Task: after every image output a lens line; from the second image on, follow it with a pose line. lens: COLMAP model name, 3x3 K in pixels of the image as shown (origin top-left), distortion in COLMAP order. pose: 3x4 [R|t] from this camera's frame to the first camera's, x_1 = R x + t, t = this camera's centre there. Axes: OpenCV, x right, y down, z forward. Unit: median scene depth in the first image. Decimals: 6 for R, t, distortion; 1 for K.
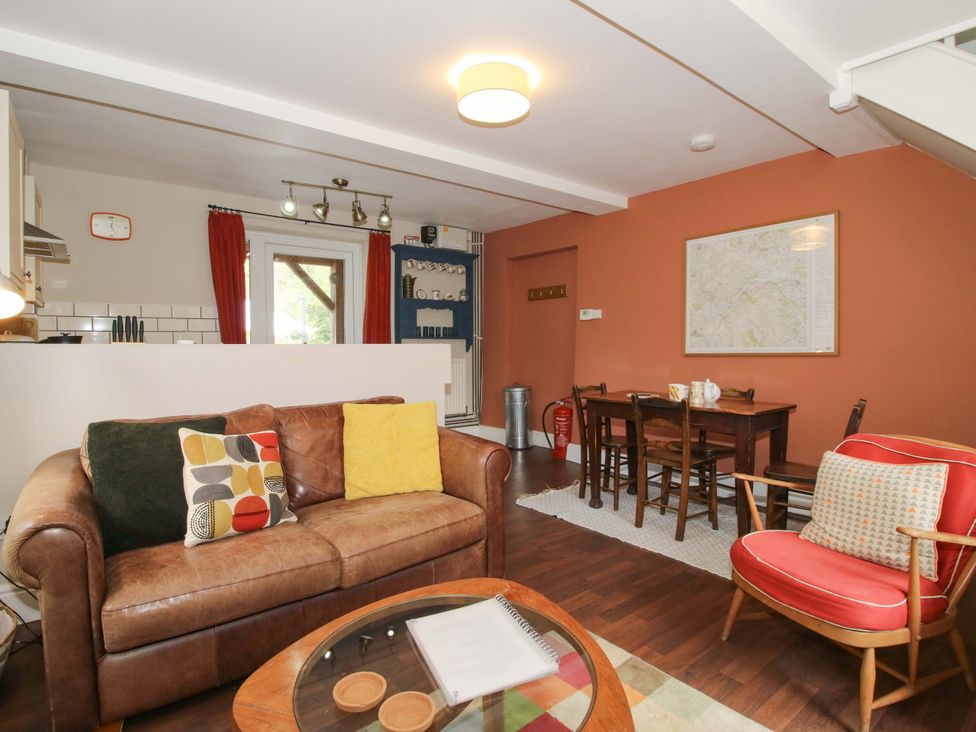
lens RADIAL K [[507.7, 0, 480.3], [0, 507.7, 357.3], [0, 0, 1]] dist [0.001834, -0.014349]
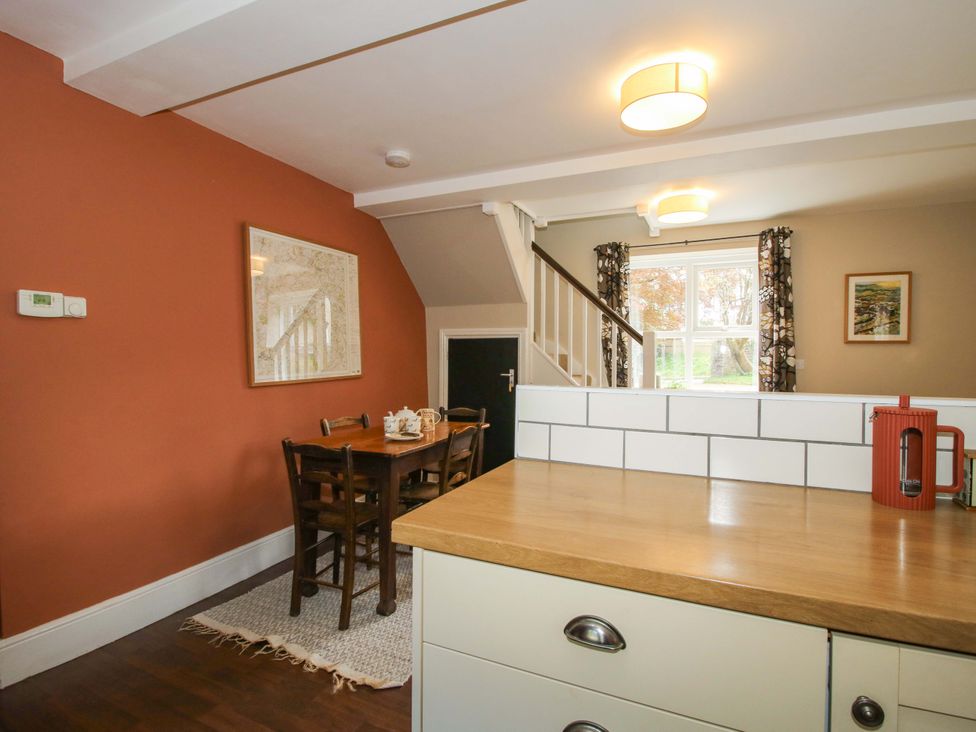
lens RADIAL K [[507.7, 0, 480.3], [0, 507.7, 357.3], [0, 0, 1]] dist [0.001834, -0.014349]
pose [[-0.457405, -0.002171, 0.889256, -0.451827], [0.016998, 0.999793, 0.011185, -0.055932], [-0.889096, 0.020232, -0.457273, 1.240245]]
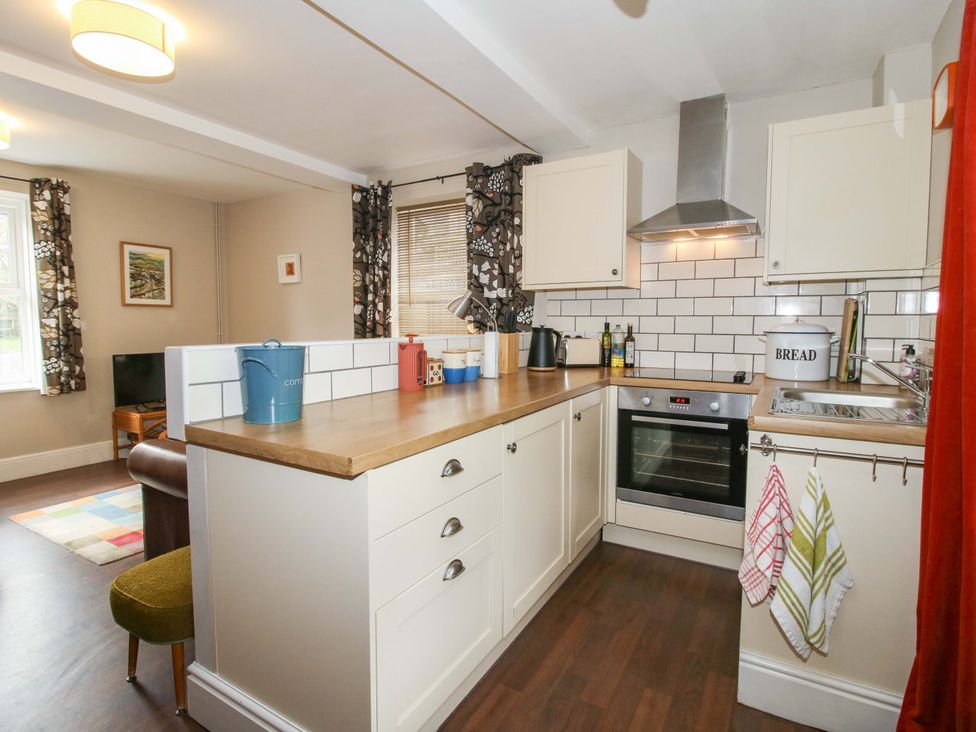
lens RADIAL K [[507.7, 0, 480.3], [0, 507.7, 357.3], [0, 0, 1]] dist [0.001834, -0.014349]
pose [[-0.929854, 0.026720, -0.366957, -0.146847], [-0.008121, 0.995626, 0.093074, -0.057954], [0.367839, 0.089525, -0.925570, 1.476944]]
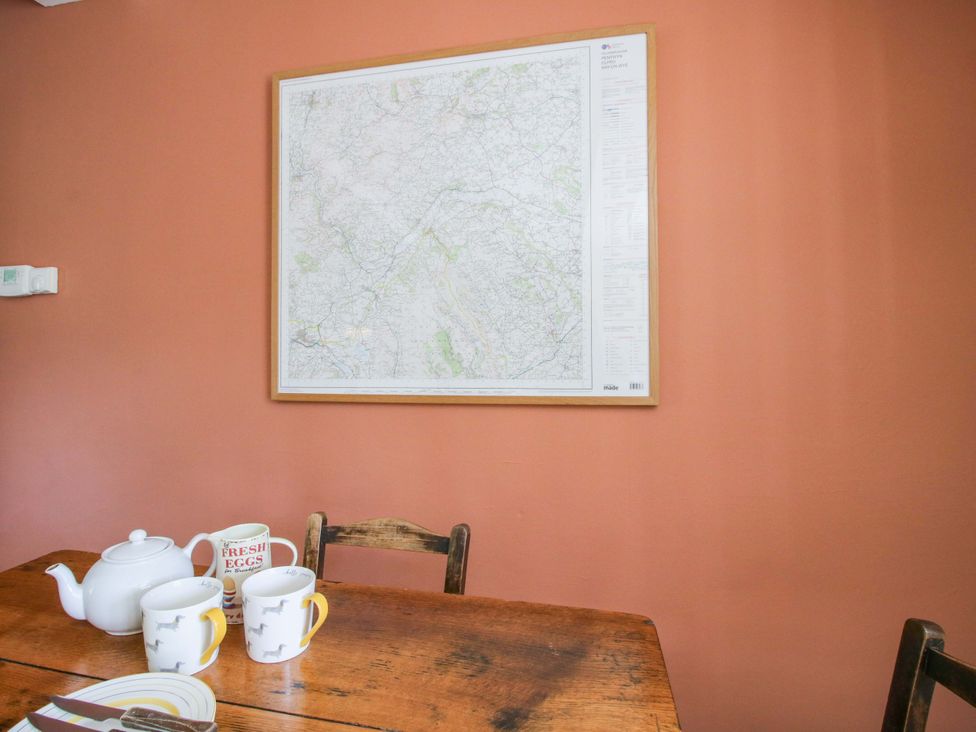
lens RADIAL K [[567.7, 0, 482.8], [0, 567.7, 357.7], [0, 0, 1]] dist [0.006055, -0.014478]
pose [[0.792770, -0.003189, 0.609513, 0.328089], [0.006368, 0.999975, -0.003050, -0.036969], [-0.609488, 0.006299, 0.792770, 0.709390]]
